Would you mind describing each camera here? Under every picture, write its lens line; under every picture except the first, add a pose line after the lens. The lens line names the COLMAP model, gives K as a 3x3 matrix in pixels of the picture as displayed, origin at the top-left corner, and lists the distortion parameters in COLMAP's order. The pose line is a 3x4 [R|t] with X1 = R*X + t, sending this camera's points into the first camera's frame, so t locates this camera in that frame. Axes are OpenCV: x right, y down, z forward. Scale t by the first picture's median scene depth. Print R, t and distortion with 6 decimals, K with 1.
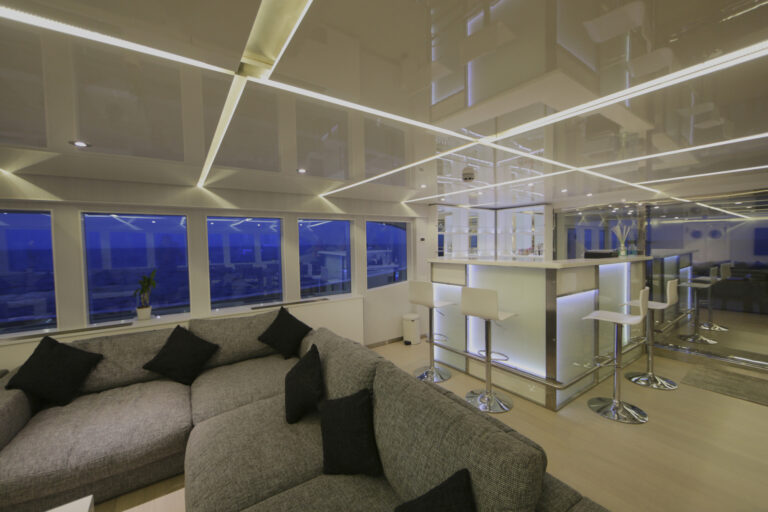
lens RADIAL K [[301.1, 0, 389.0], [0, 301.1, 252.4], [0, 0, 1]] dist [-0.011796, -0.000249]
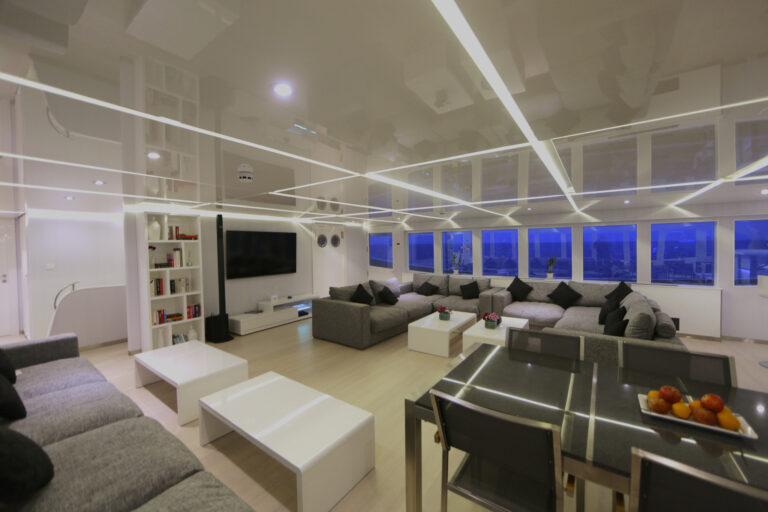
lens RADIAL K [[301.1, 0, 385.5], [0, 301.1, 250.9], [0, 0, 1]] dist [-0.011796, -0.000249]
pose [[0.332659, 0.030256, -0.942562, 0.627637], [-0.024114, 0.999431, 0.023570, 0.008449], [0.942739, 0.014888, 0.333200, -0.639435]]
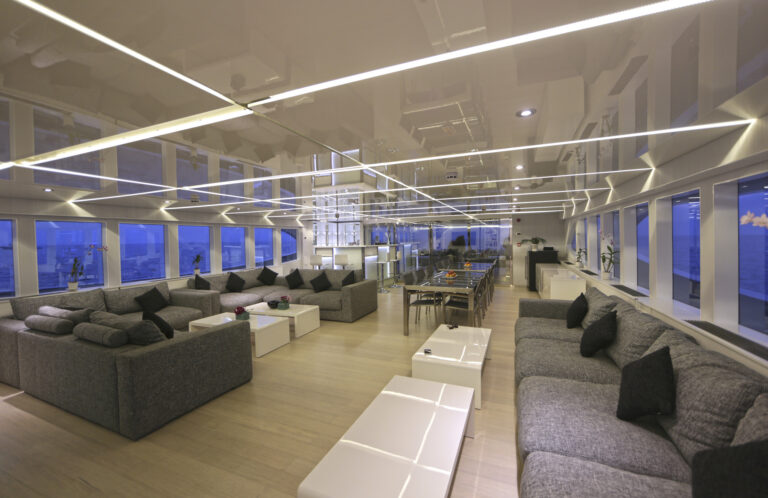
lens RADIAL K [[303.7, 0, 383.6], [0, 303.7, 246.6], [0, 0, 1]] dist [0.001337, 0.000064]
pose [[0.844866, -0.015248, 0.534761, -0.711657], [0.025194, 0.999619, -0.011302, 0.067715], [-0.534384, 0.023021, 0.844928, -1.309688]]
